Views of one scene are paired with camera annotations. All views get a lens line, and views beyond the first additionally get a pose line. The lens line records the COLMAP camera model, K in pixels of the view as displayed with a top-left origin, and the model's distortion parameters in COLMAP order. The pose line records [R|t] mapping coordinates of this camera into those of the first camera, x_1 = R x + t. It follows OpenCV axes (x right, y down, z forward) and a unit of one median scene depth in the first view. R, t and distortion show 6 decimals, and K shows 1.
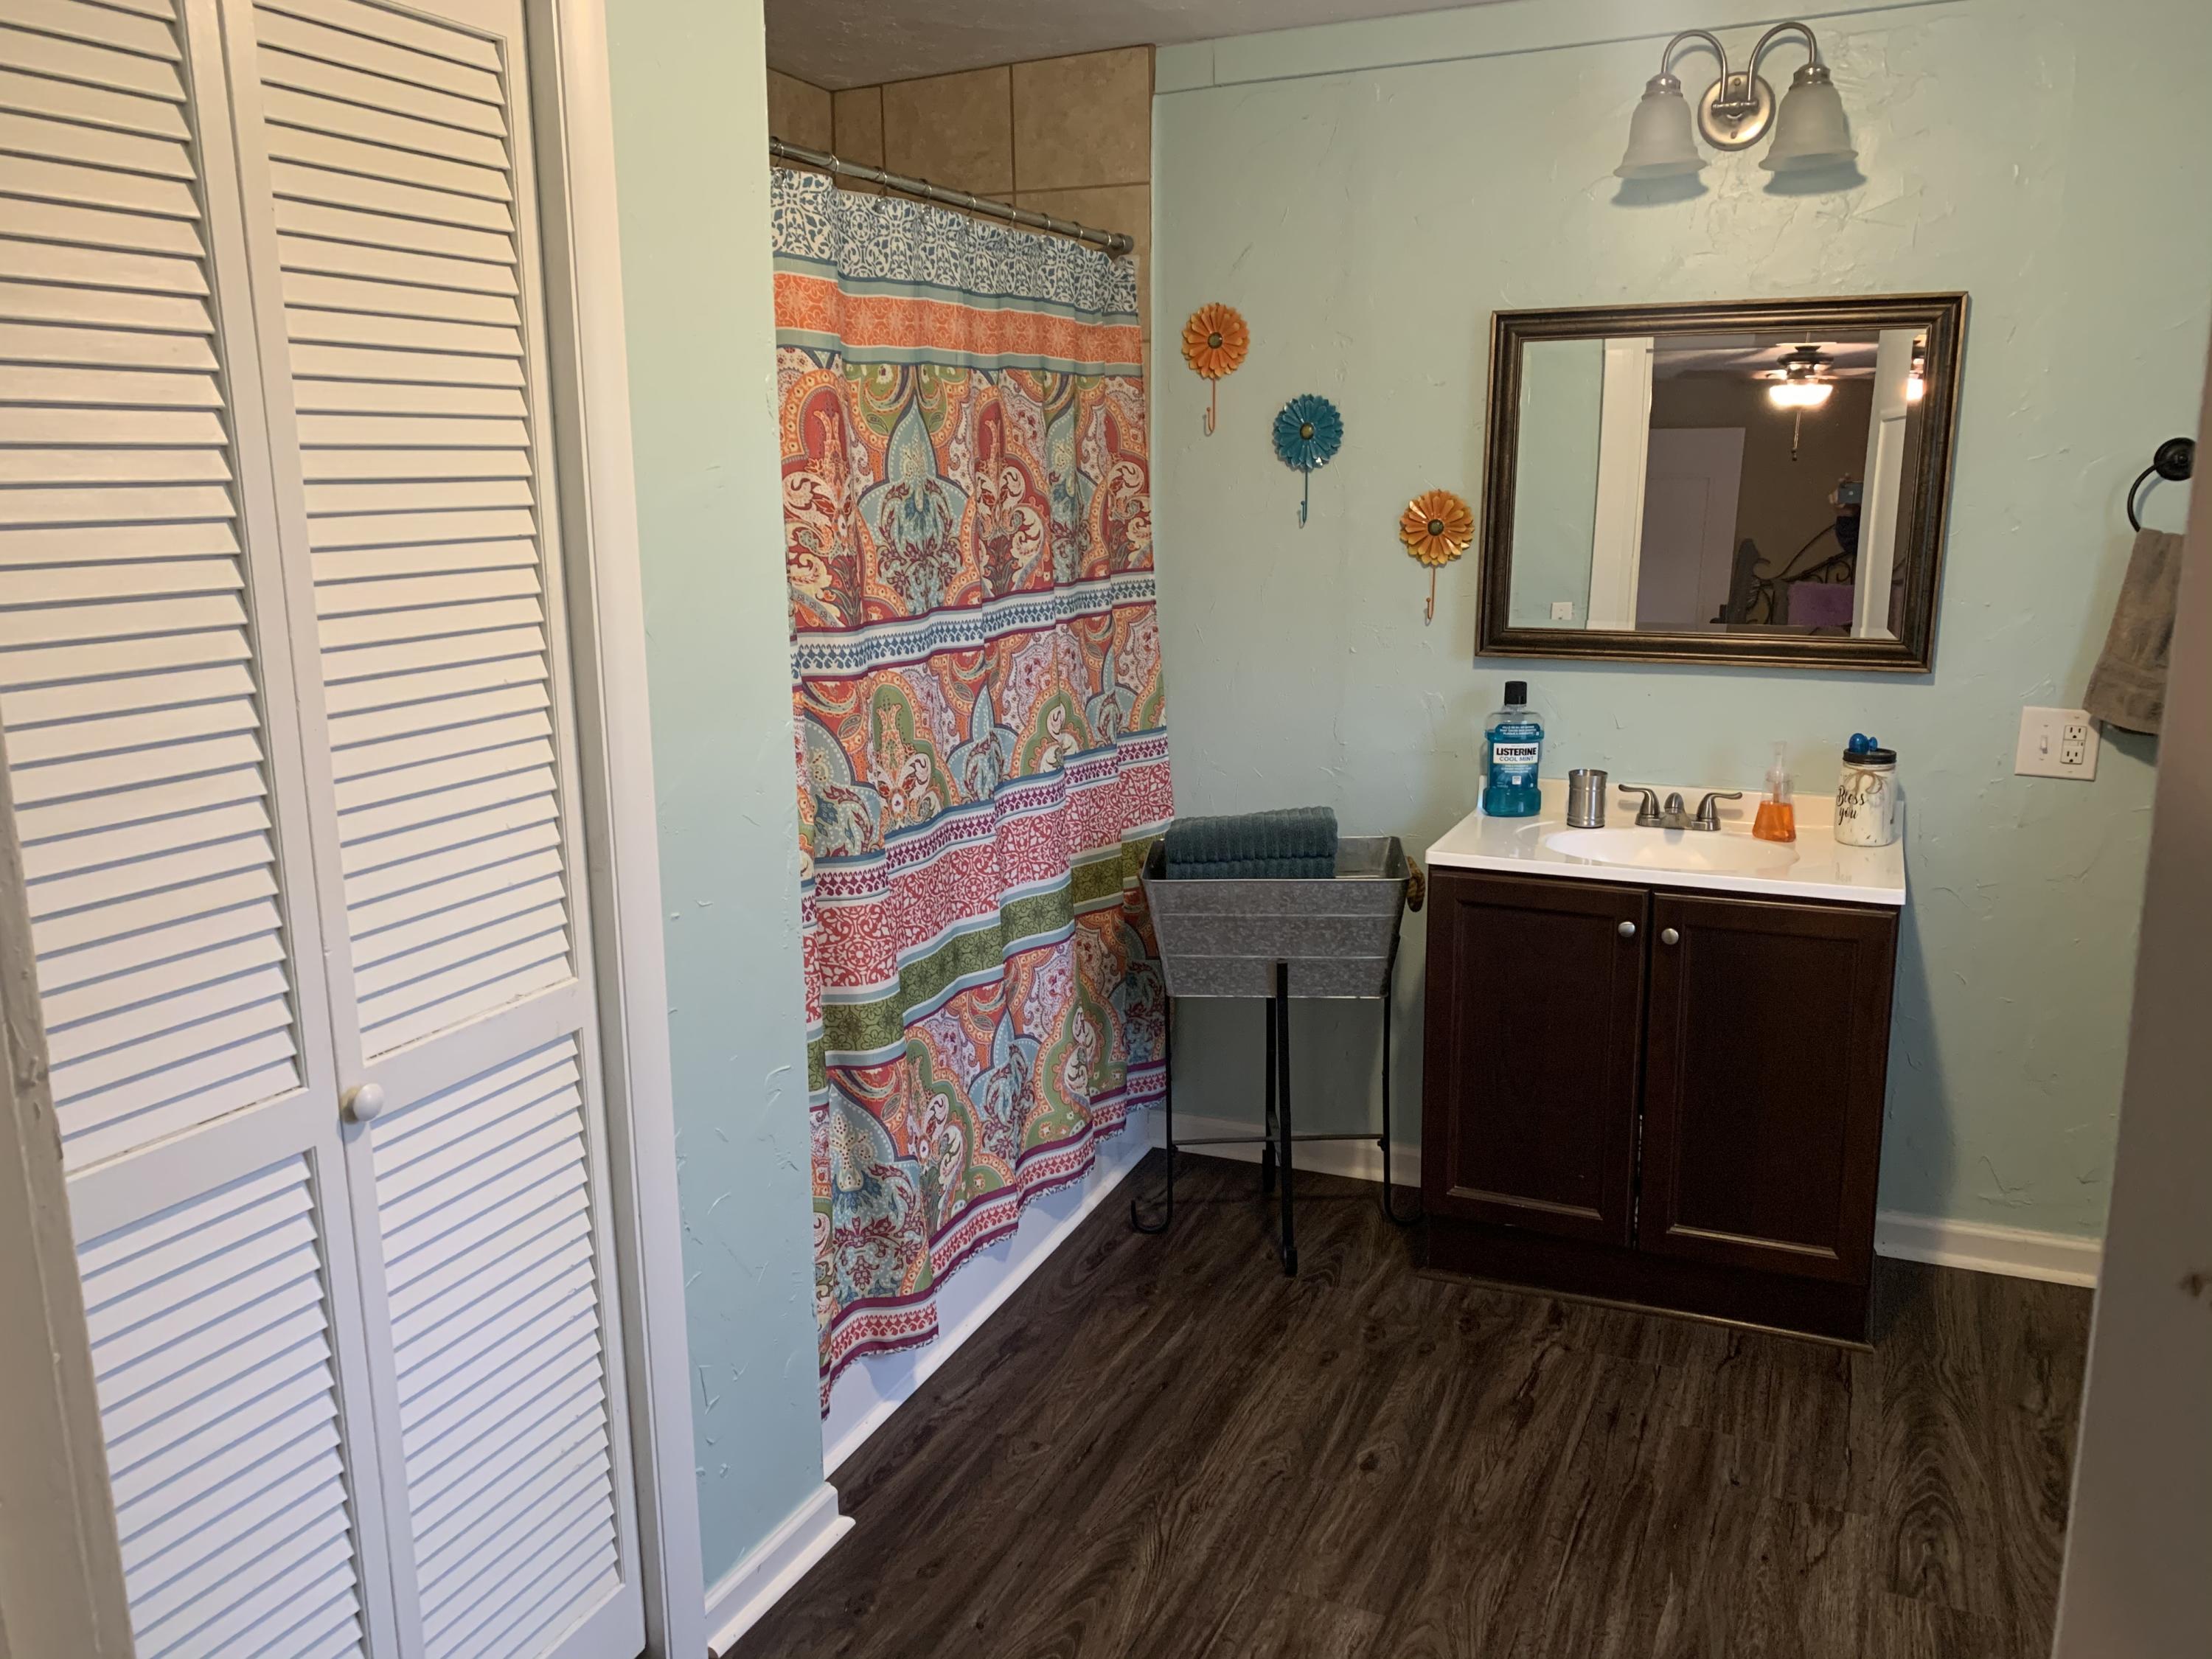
lens RADIAL K [[1691.9, 0, 1106.0], [0, 1691.9, 829.5], [0, 0, 1]] dist [-0.016744, -0.007595]
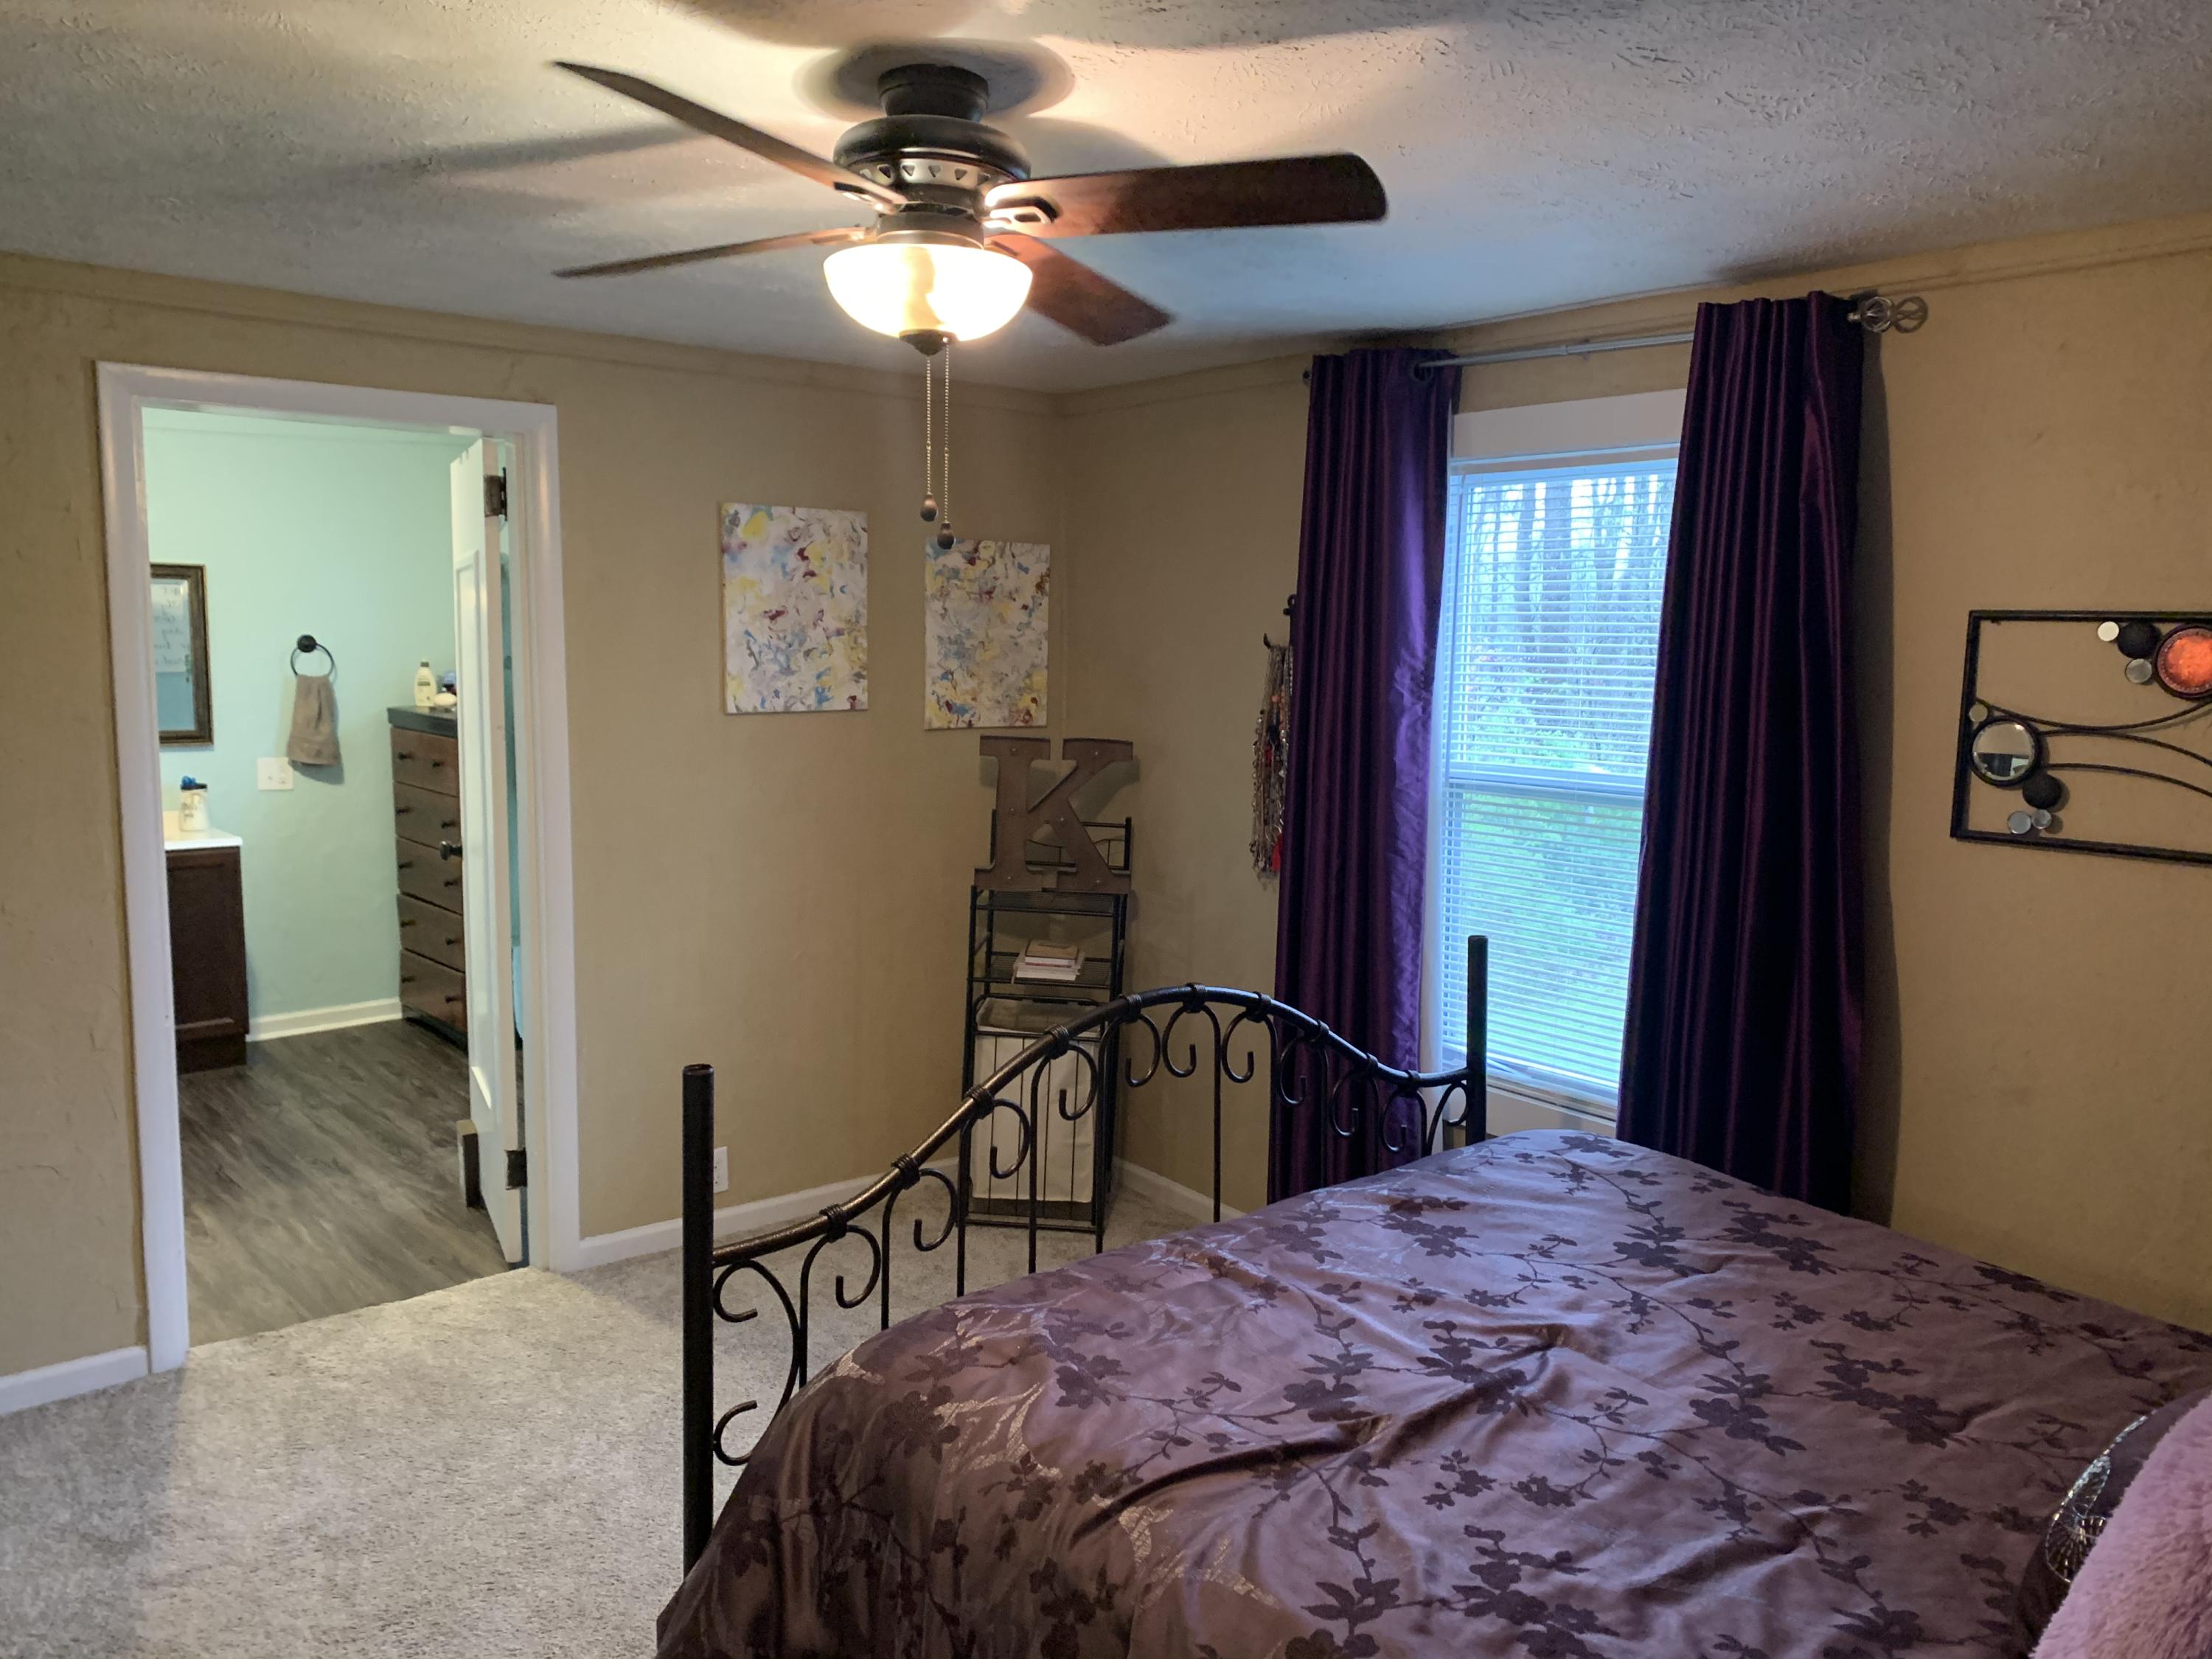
lens RADIAL K [[1691.9, 0, 1106.0], [0, 1691.9, 829.5], [0, 0, 1]] dist [-0.016744, -0.007595]
pose [[0.442200, -0.087812, 0.892608, -0.874181], [0.171819, 0.985058, 0.011787, 0.172477], [-0.880305, 0.148155, 0.450680, -0.869855]]
